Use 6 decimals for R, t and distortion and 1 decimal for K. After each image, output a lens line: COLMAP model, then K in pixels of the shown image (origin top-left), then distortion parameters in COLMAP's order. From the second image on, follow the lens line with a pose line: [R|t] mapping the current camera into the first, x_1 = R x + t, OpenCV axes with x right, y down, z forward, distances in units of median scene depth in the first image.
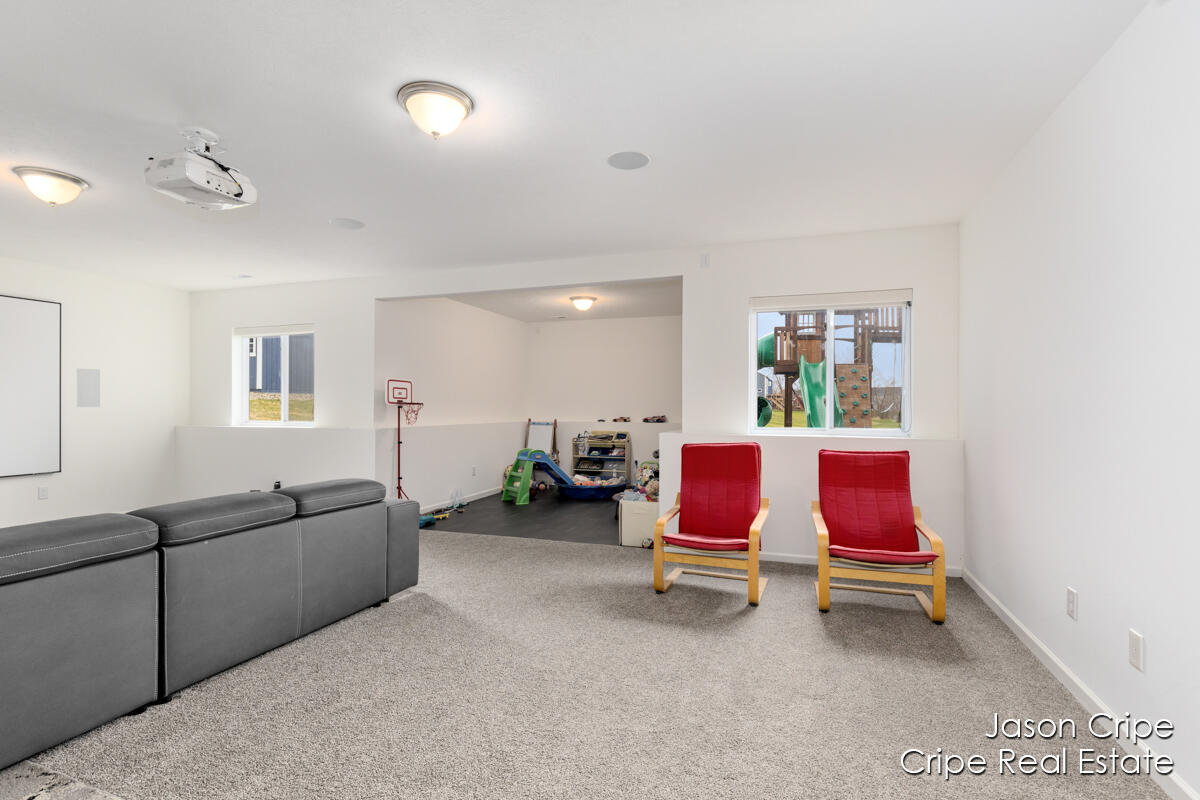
lens RADIAL K [[581.4, 0, 597.7], [0, 581.4, 401.5], [0, 0, 1]] dist [0.000840, -0.000902]
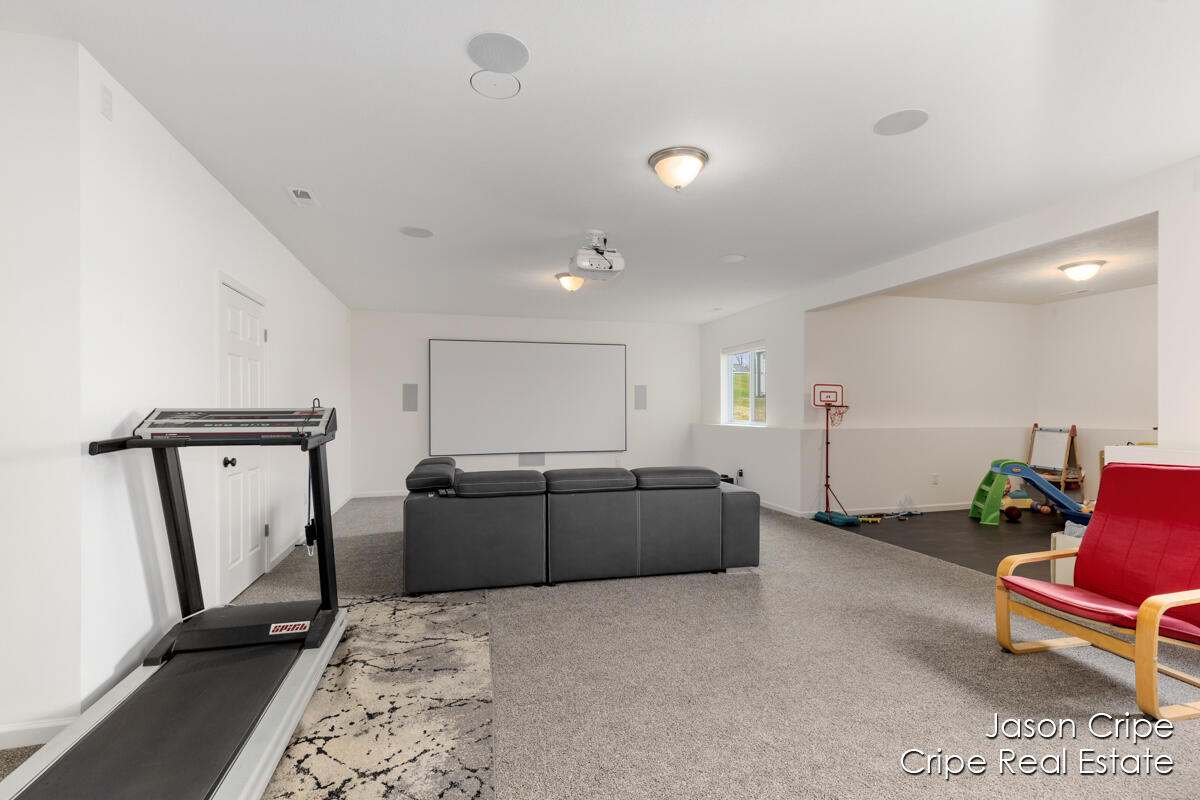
lens RADIAL K [[545.3, 0, 590.9], [0, 545.3, 407.4], [0, 0, 1]] dist [0.007344, -0.000003]
pose [[0.553220, -0.004949, -0.833020, 0.330608], [0.009734, 0.999952, 0.000523, 0.001146], [0.832978, -0.008398, 0.553242, 0.118852]]
